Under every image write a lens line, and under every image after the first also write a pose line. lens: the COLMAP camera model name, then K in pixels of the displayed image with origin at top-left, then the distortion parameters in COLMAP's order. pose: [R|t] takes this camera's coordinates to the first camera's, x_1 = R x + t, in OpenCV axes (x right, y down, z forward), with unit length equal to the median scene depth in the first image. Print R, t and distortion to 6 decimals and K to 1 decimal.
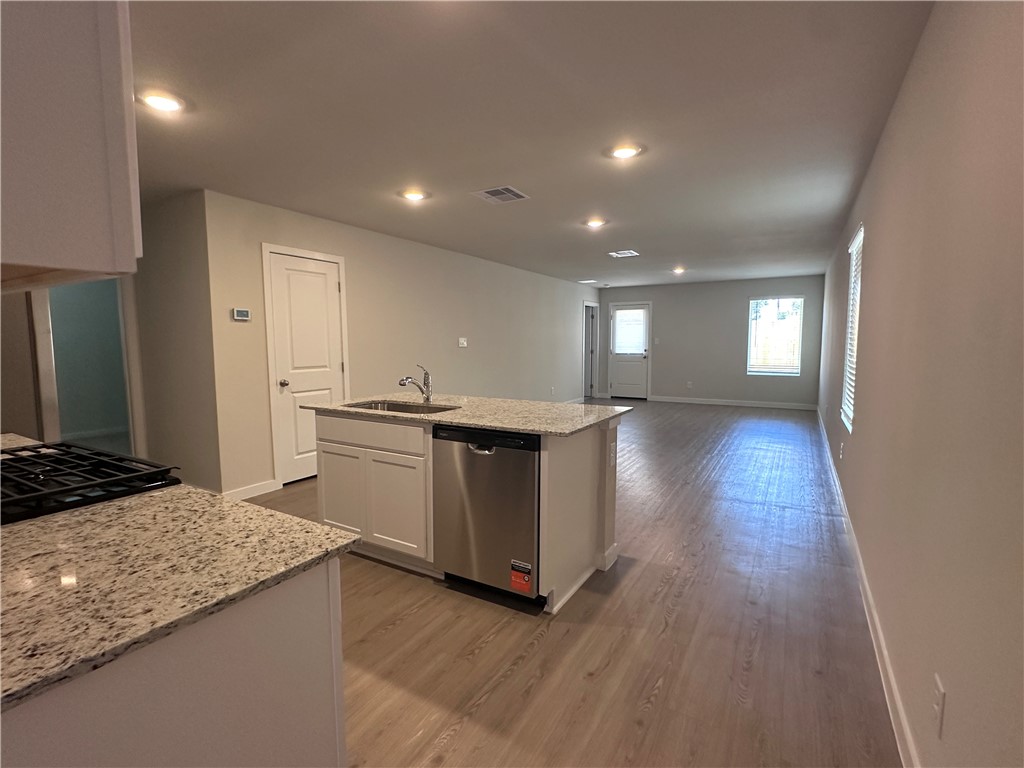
lens RADIAL K [[481.5, 0, 521.3], [0, 481.5, 386.4], [0, 0, 1]] dist [0.000986, 0.000263]
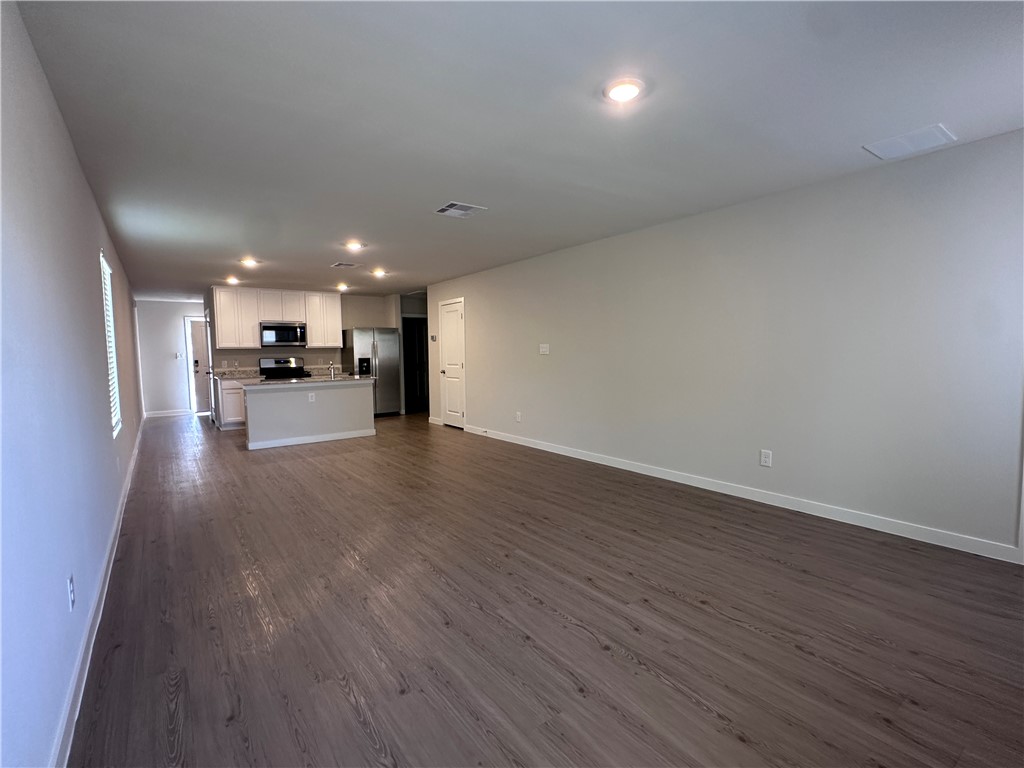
lens RADIAL K [[481.5, 0, 521.3], [0, 481.5, 386.4], [0, 0, 1]] dist [0.000986, 0.000263]
pose [[-0.382314, 0.071885, -0.921232, 1.082793], [-0.071615, 0.991665, 0.107102, -0.164310], [0.921253, 0.106921, -0.373980, 1.863677]]
